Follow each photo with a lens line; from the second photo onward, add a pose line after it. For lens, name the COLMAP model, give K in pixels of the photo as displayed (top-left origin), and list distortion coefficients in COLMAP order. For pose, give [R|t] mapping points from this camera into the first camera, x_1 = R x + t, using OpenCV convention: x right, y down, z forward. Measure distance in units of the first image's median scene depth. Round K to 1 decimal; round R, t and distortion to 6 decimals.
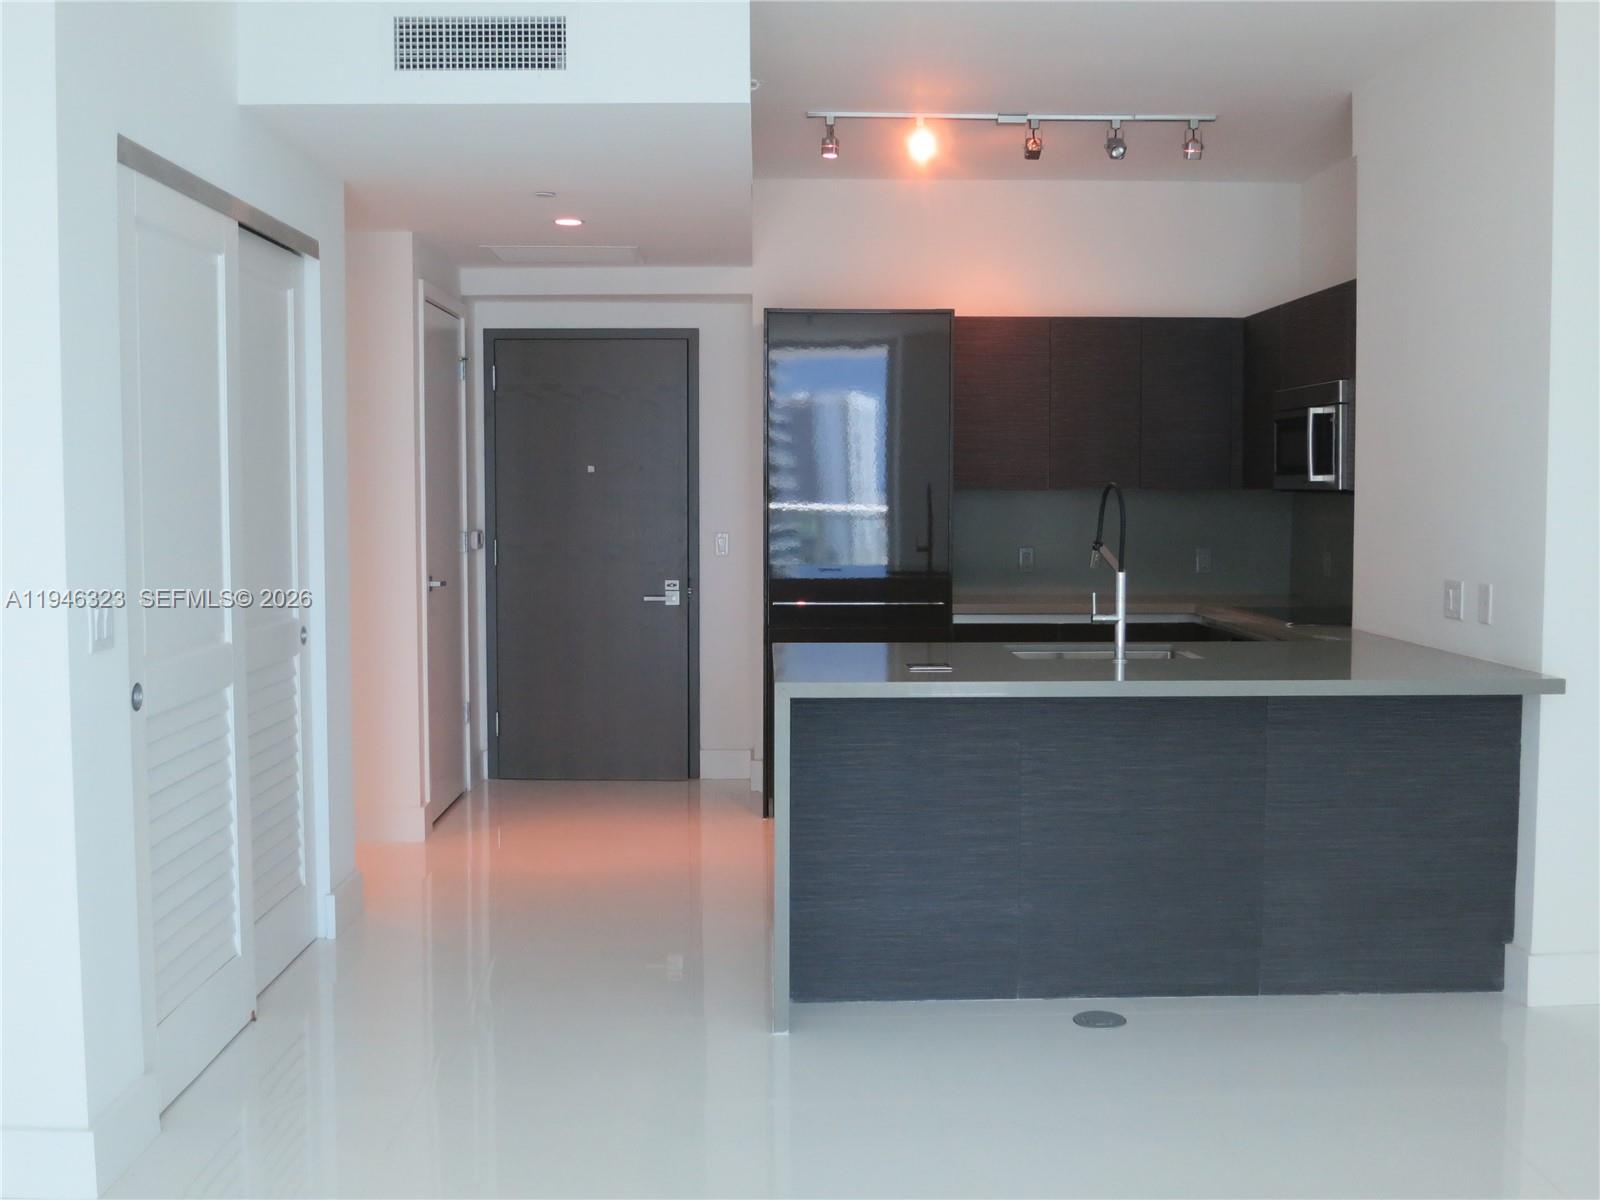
lens RADIAL K [[1608.1, 0, 800.0], [0, 1608.1, 600.0], [0, 0, 1]] dist [-0.058018, -0.009631]
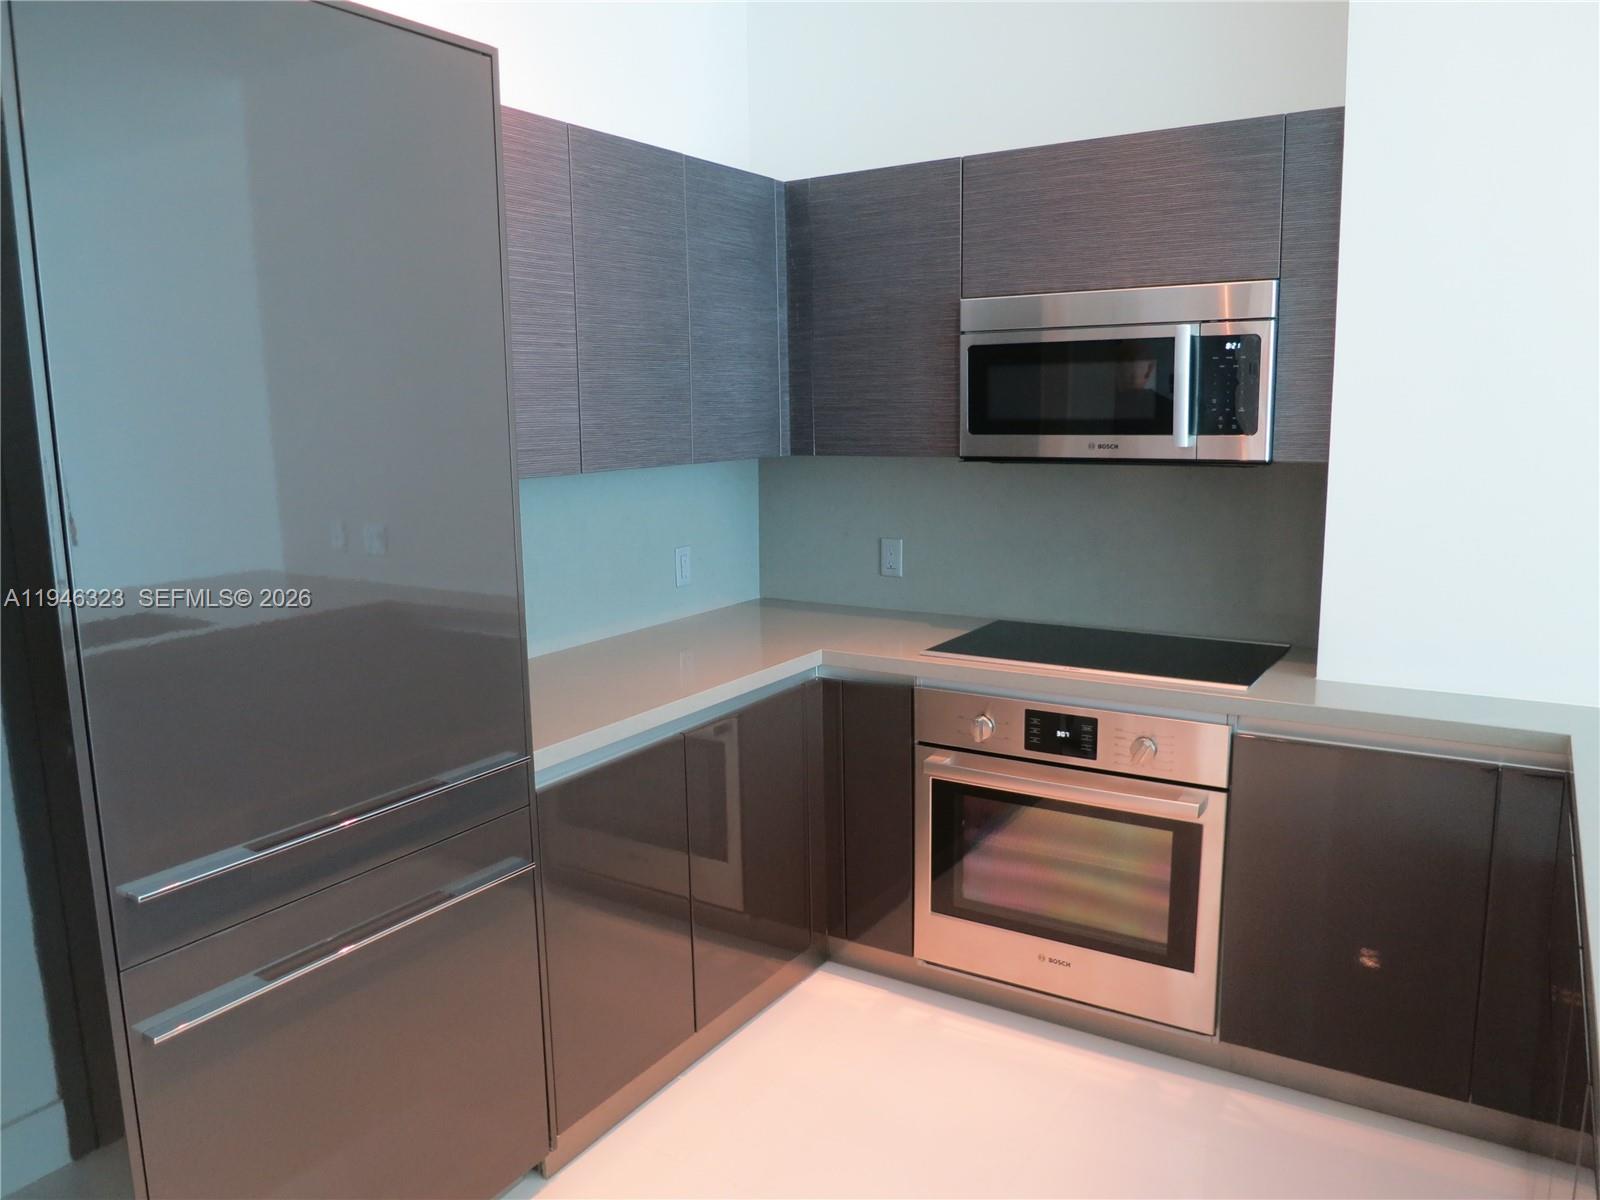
lens RADIAL K [[1152.4, 0, 791.8], [0, 1152.4, 601.4], [0, 0, 1]] dist [-0.055010, 0.022091]
pose [[0.558994, -0.149066, 0.815662, -0.132333], [0.076896, 0.988788, 0.128006, -0.083605], [-0.825598, -0.008833, 0.564189, 0.877762]]
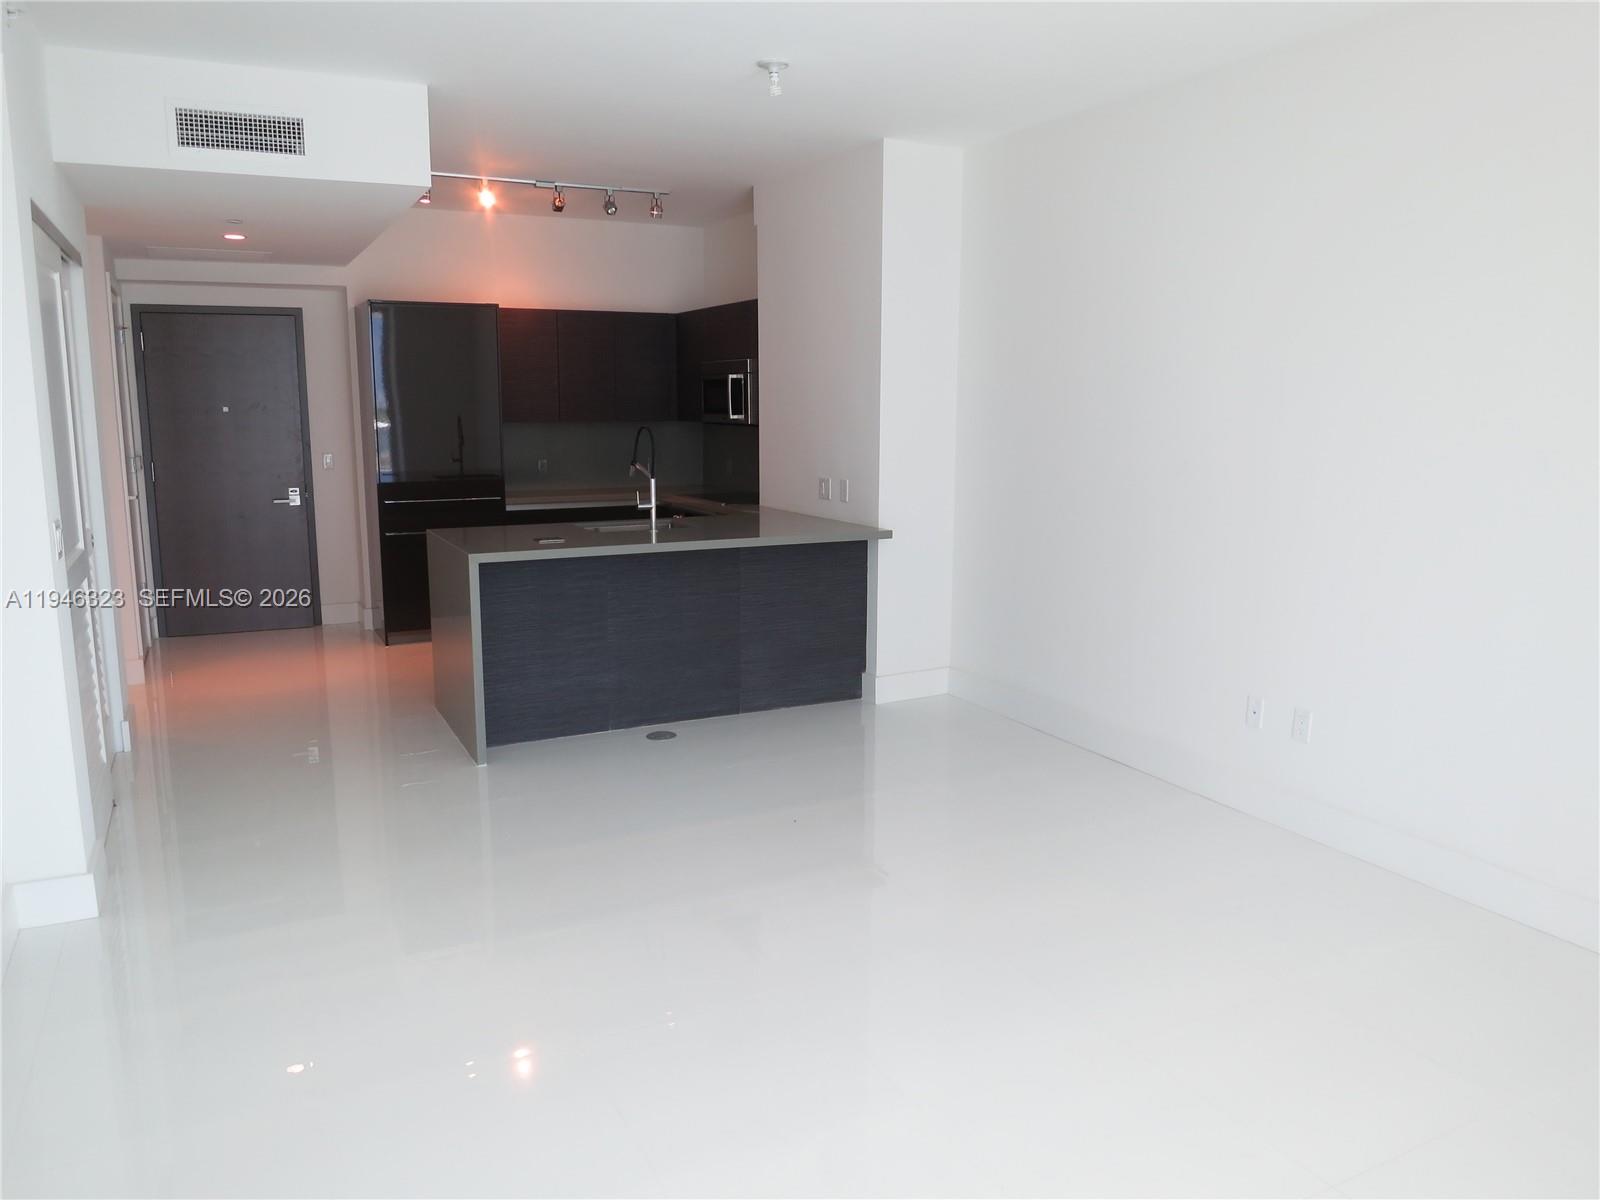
lens RADIAL K [[1152.4, 0, 791.8], [0, 1152.4, 601.4], [0, 0, 1]] dist [-0.055010, 0.022091]
pose [[0.902811, -0.071362, 0.424075, -0.150563], [0.027299, 0.993657, 0.109093, -0.013468], [-0.429170, -0.086914, 0.899032, -0.135259]]
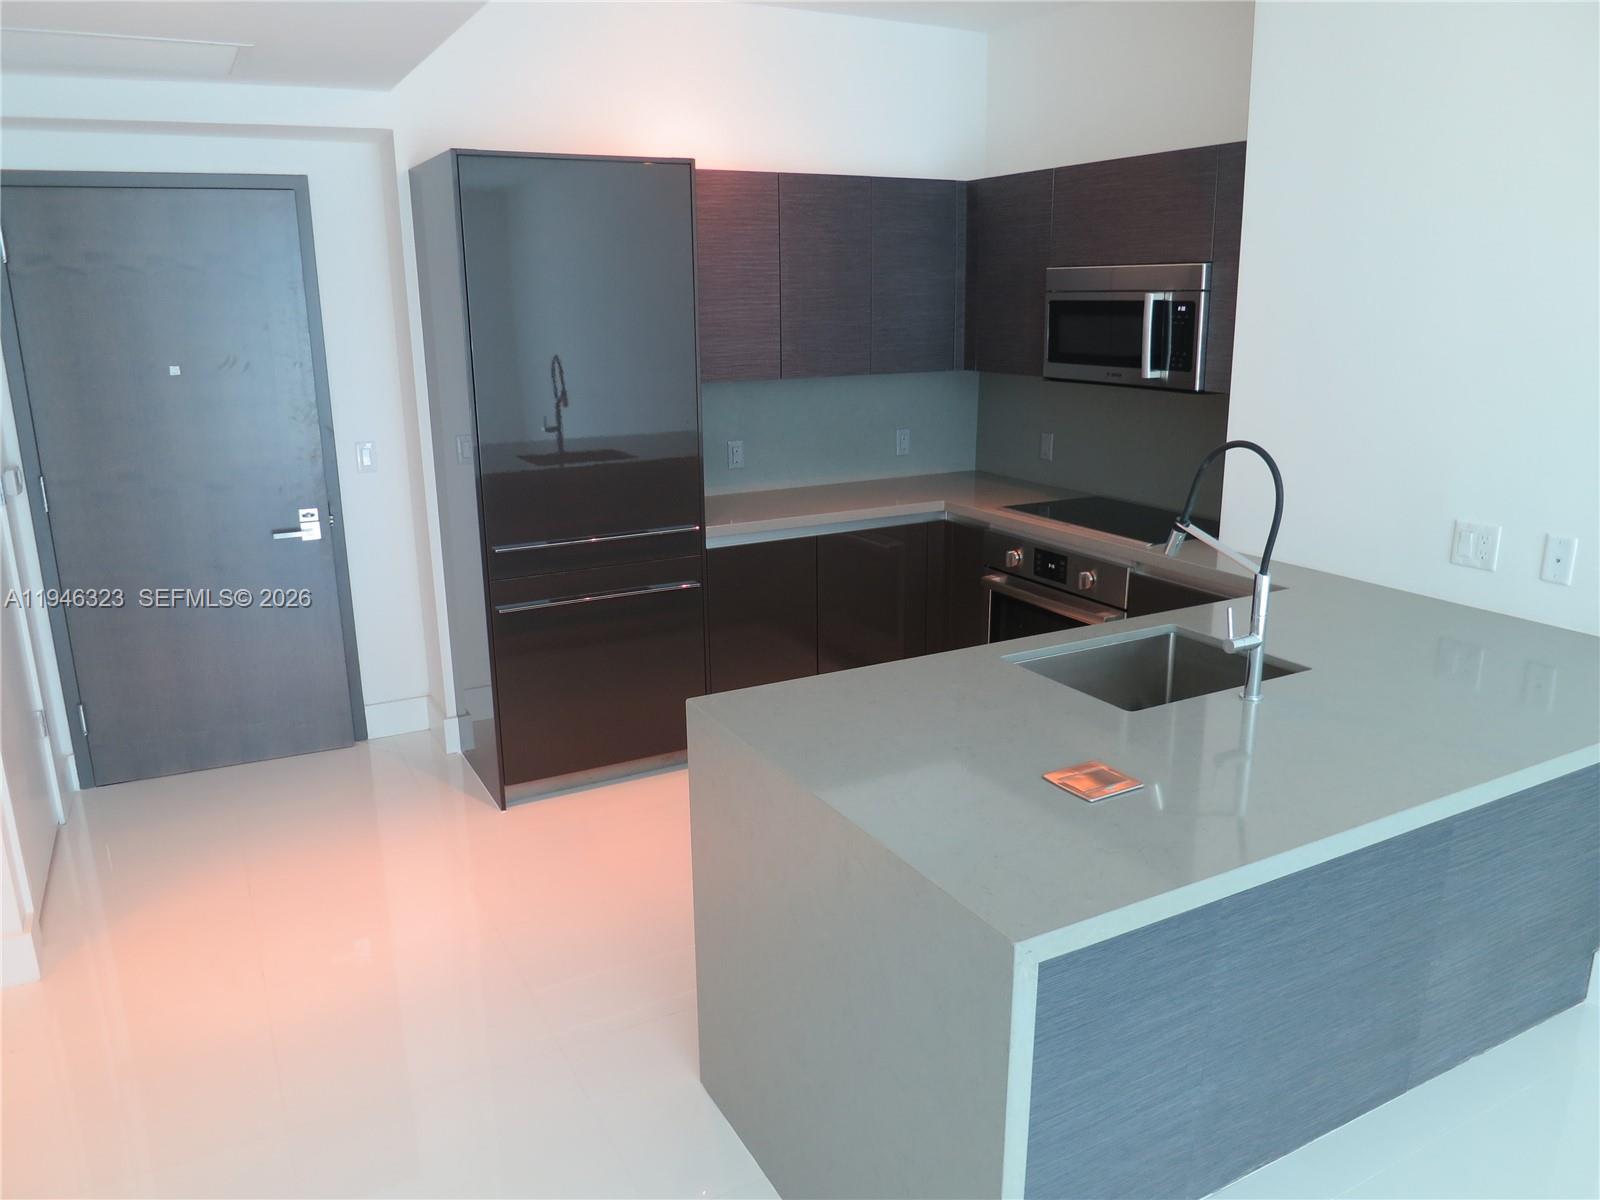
lens RADIAL K [[1152.4, 0, 791.8], [0, 1152.4, 601.4], [0, 0, 1]] dist [-0.055010, 0.022091]
pose [[0.892544, -0.126113, 0.432967, -0.149231], [0.044261, 0.979963, 0.194199, -0.085045], [-0.448782, -0.154168, 0.880242, 0.509669]]
